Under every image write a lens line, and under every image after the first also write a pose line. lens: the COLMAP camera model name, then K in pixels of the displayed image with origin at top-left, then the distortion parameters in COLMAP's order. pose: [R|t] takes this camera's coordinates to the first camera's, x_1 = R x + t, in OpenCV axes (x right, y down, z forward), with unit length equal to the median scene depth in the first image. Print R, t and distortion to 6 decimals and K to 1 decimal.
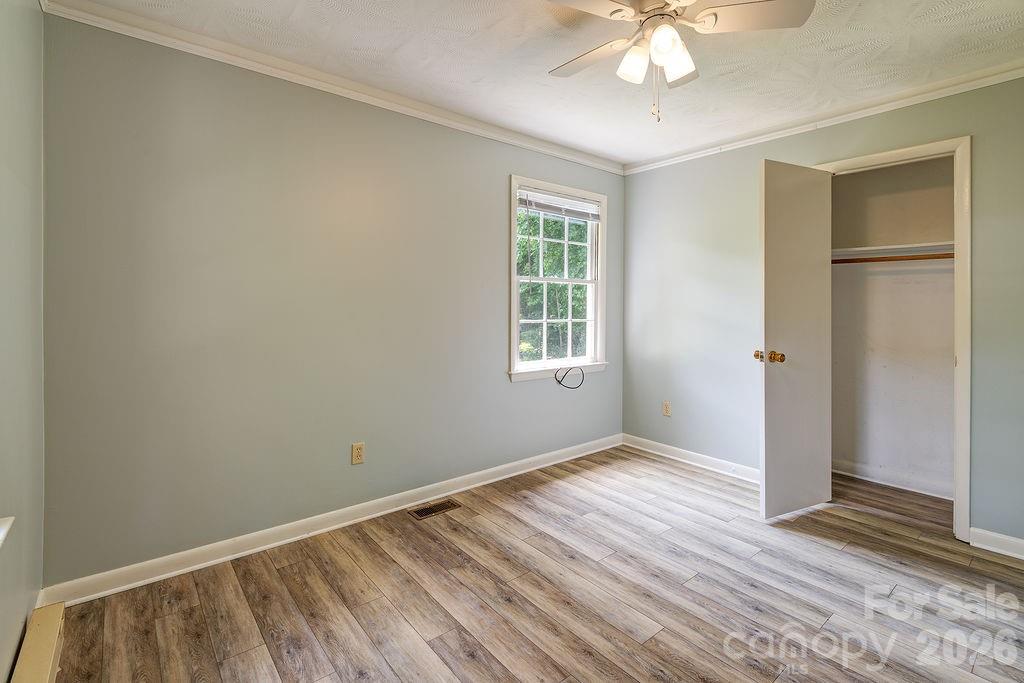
lens RADIAL K [[479.6, 0, 514.4], [0, 479.6, 301.6], [0, 0, 1]] dist [0.038944, -0.032508]
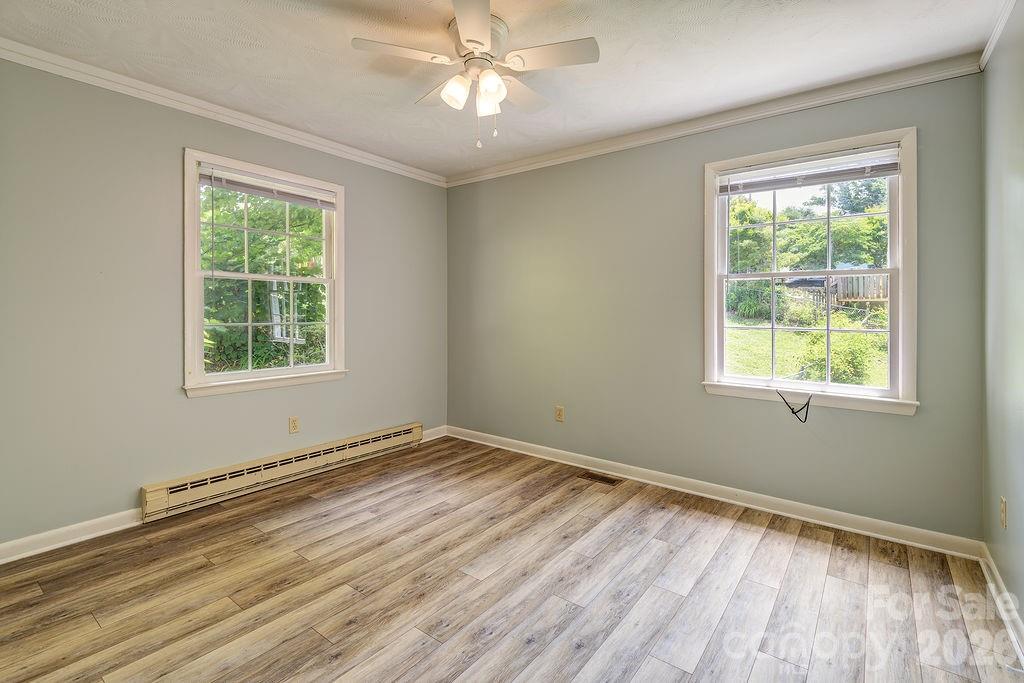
lens RADIAL K [[479.6, 0, 514.4], [0, 479.6, 301.6], [0, 0, 1]] dist [0.038944, -0.032508]
pose [[0.212208, -0.020518, -0.977009, 1.133879], [0.002866, 0.999788, -0.020374, 0.021227], [0.977220, 0.001524, 0.212221, 0.639931]]
